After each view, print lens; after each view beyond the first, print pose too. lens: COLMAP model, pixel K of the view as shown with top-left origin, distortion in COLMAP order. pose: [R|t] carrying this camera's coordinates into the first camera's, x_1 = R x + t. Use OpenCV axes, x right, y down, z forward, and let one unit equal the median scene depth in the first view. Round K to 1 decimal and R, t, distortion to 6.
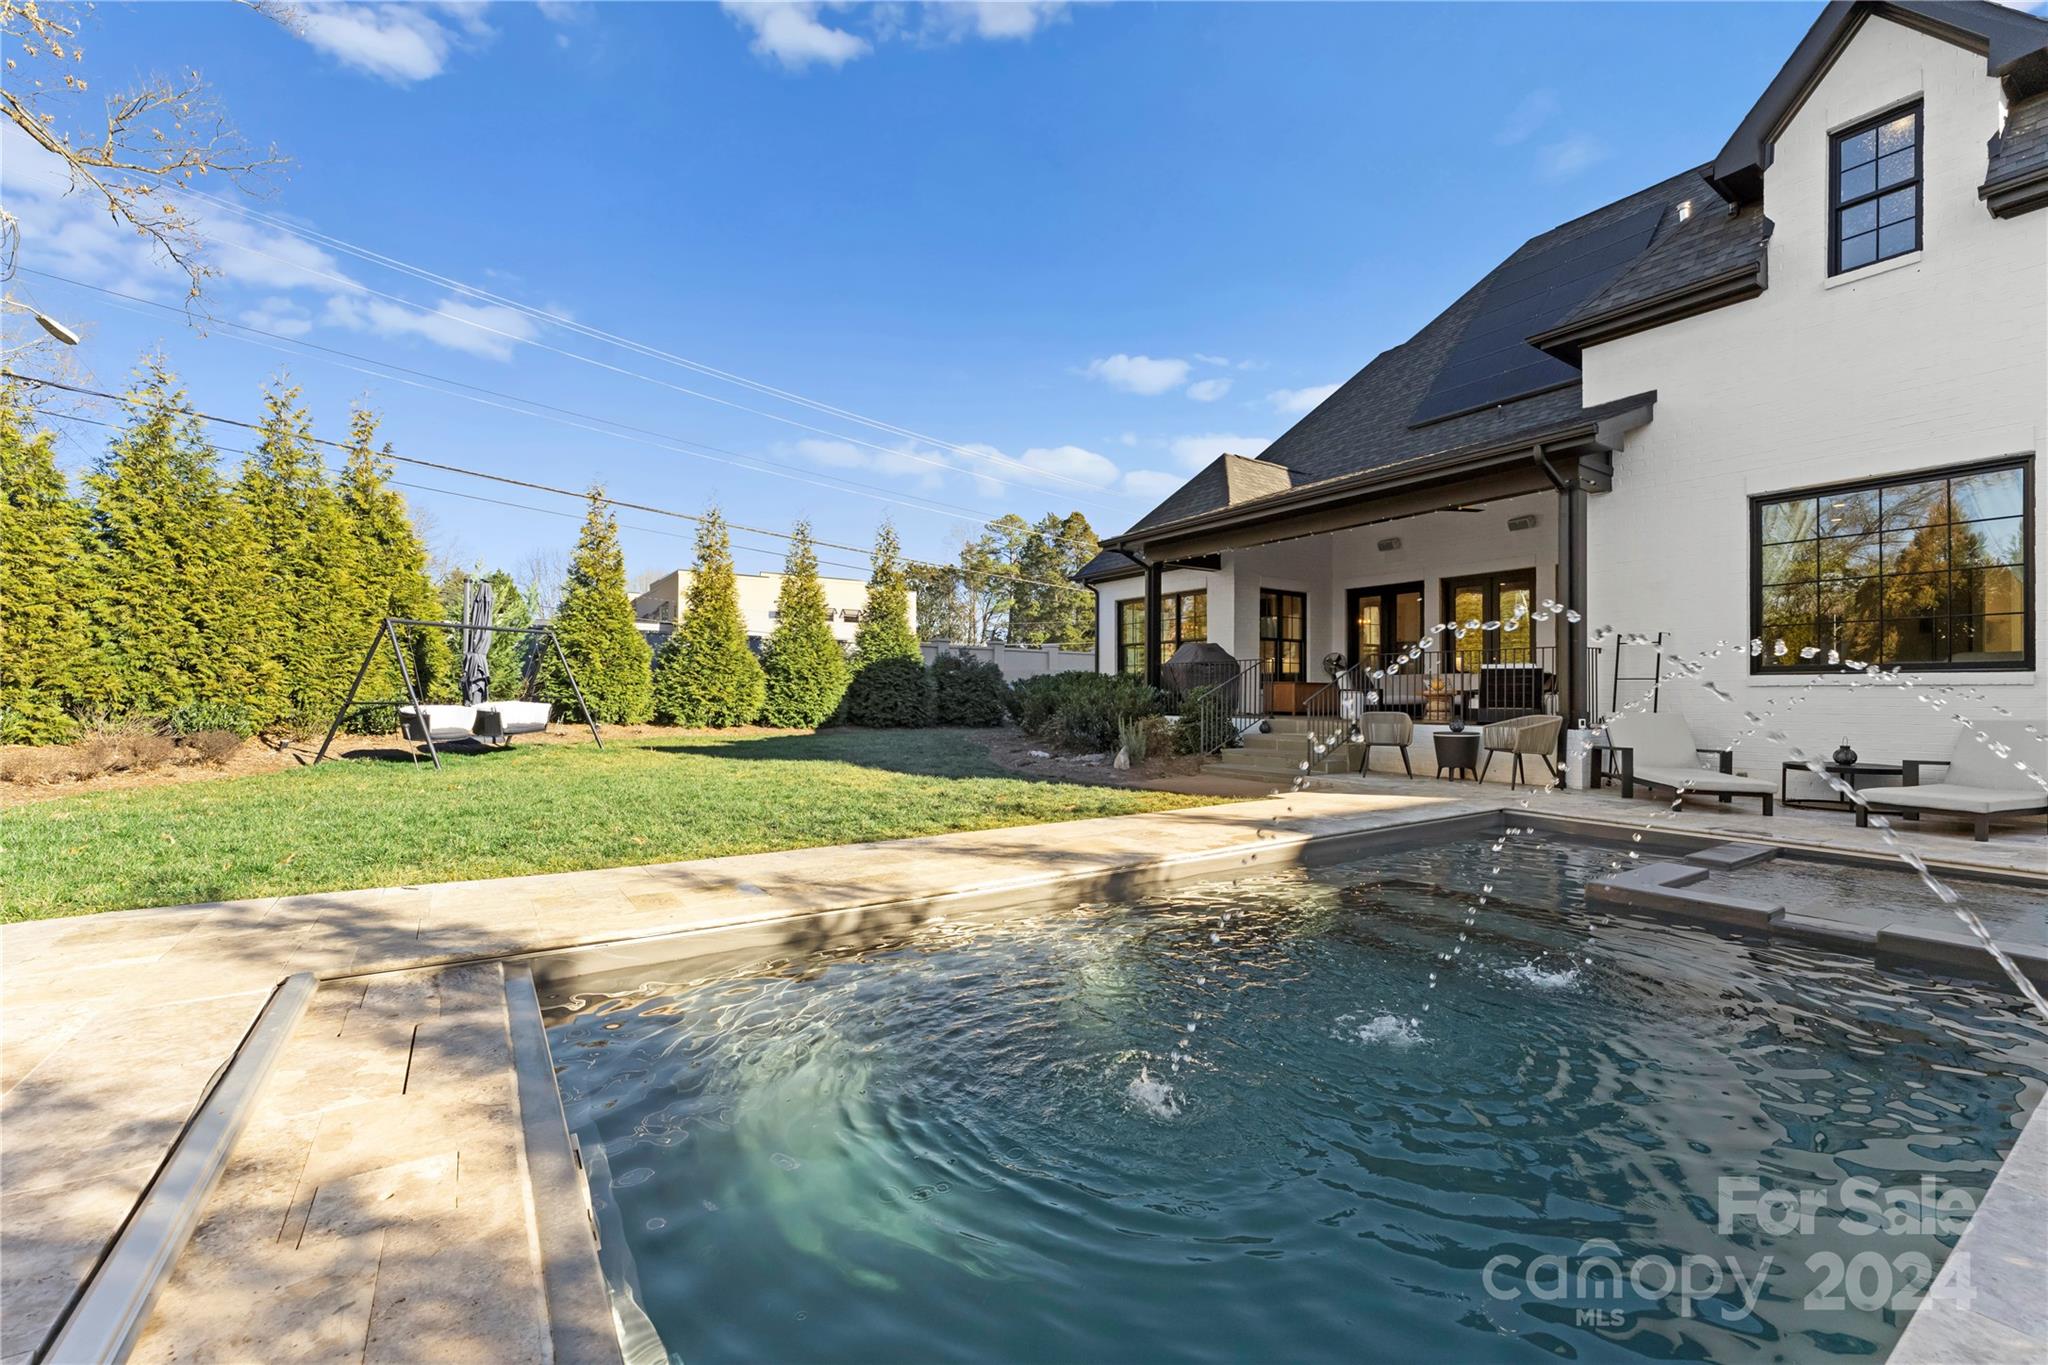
lens RADIAL K [[839.5, 0, 1043.0], [0, 839.5, 688.8], [0, 0, 1]] dist [-0.003963, -0.000749]
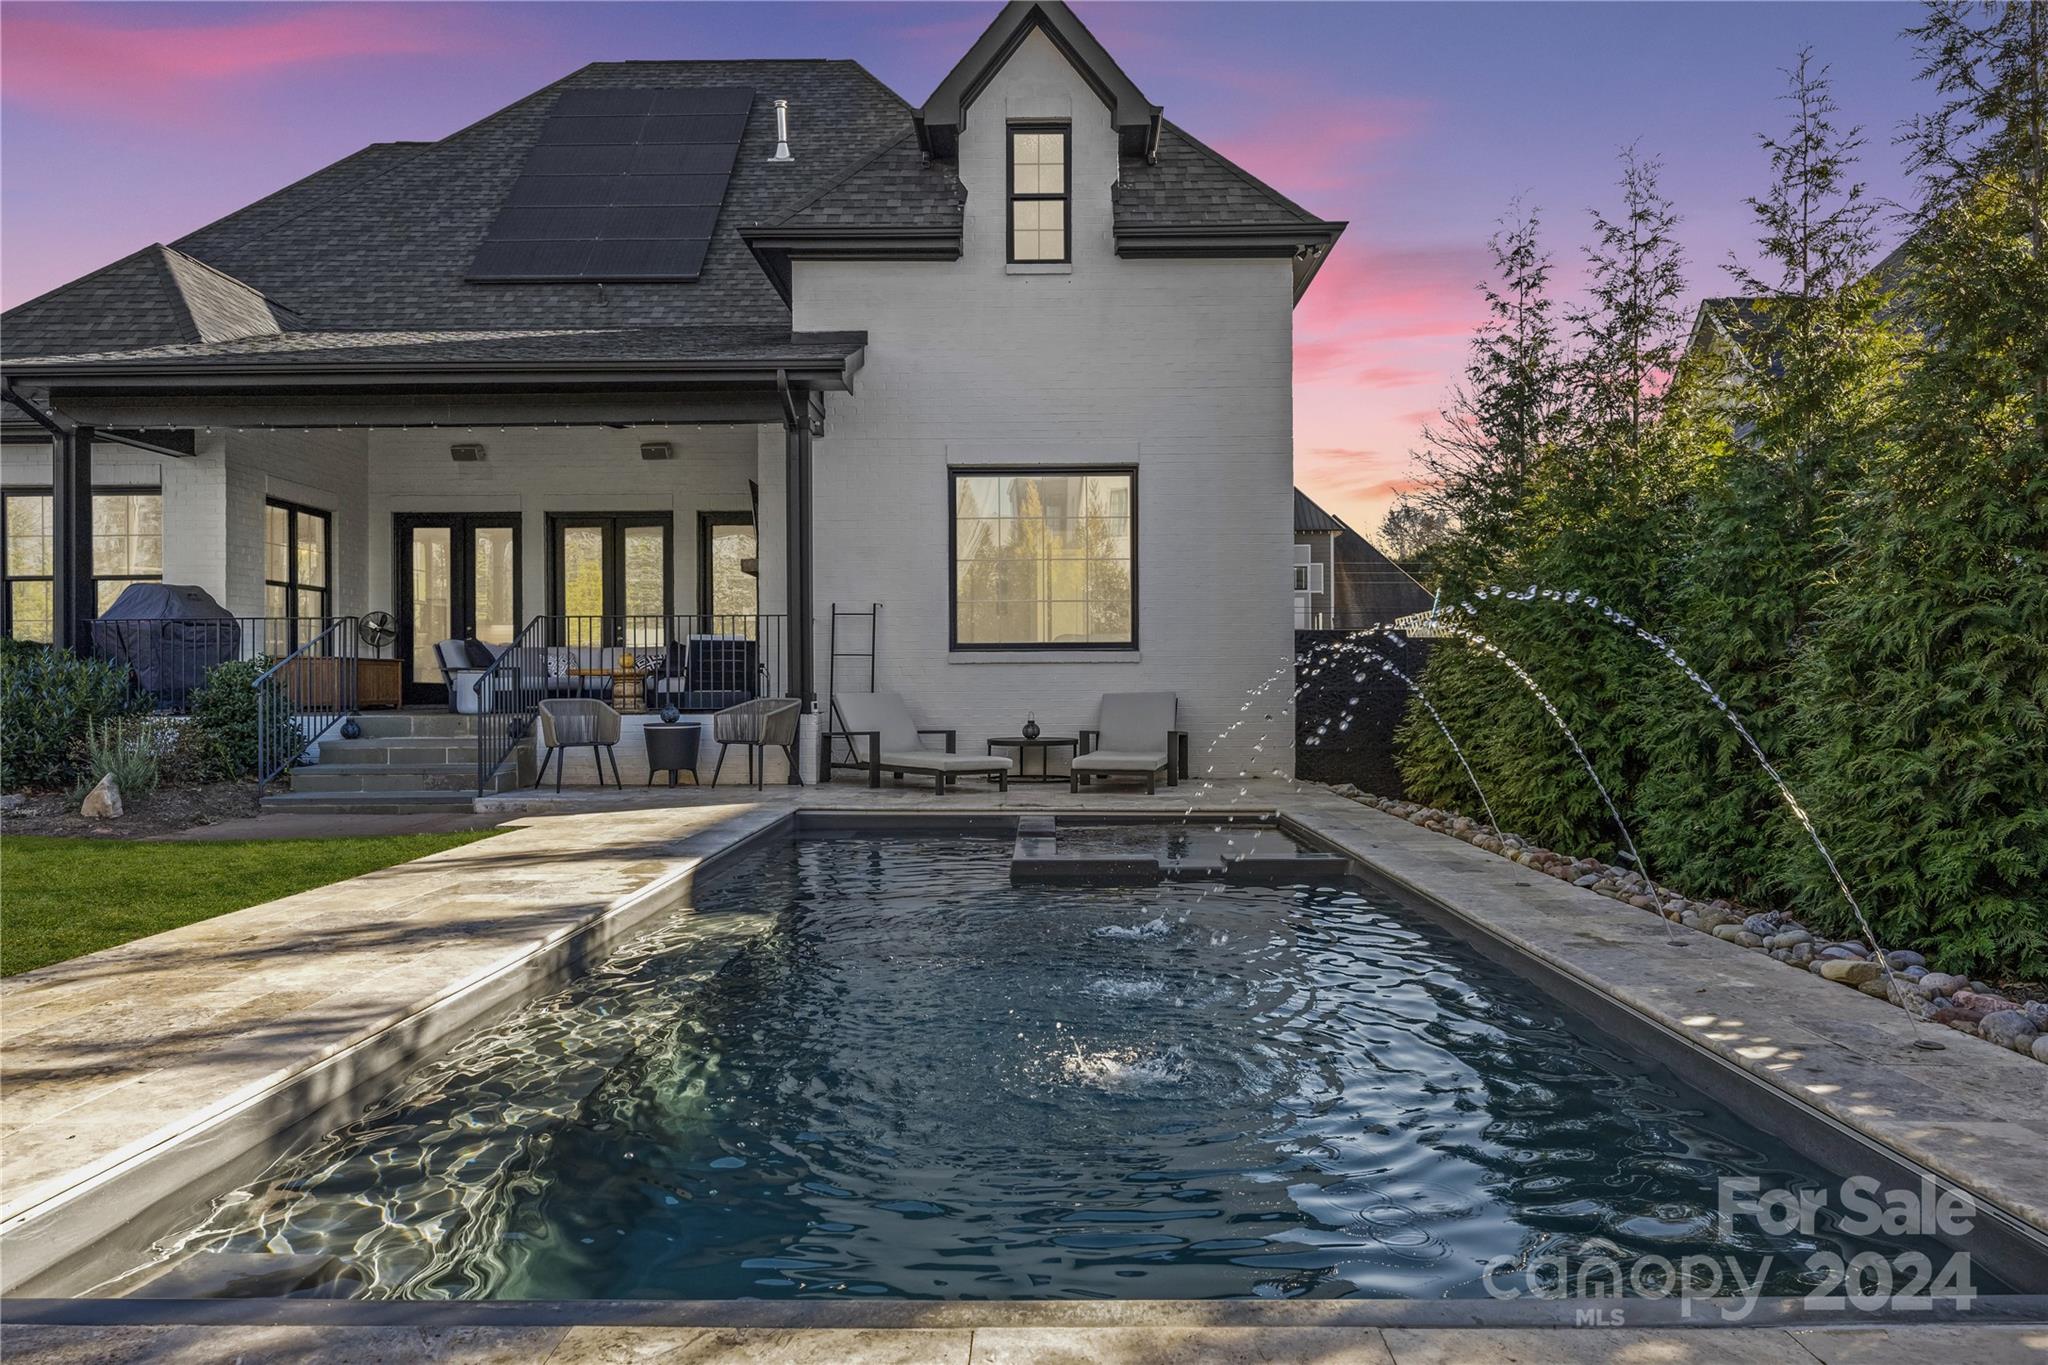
lens RADIAL K [[1313.3, 0, 1031.4], [0, 1313.3, 665.2], [0, 0, 1]] dist [-0.007208, 0.000993]
pose [[0.554743, 0.004115, 0.832012, -0.325065], [0.002502, 0.999975, -0.006614, 0.008547], [-0.832018, 0.005750, 0.554719, 0.076674]]
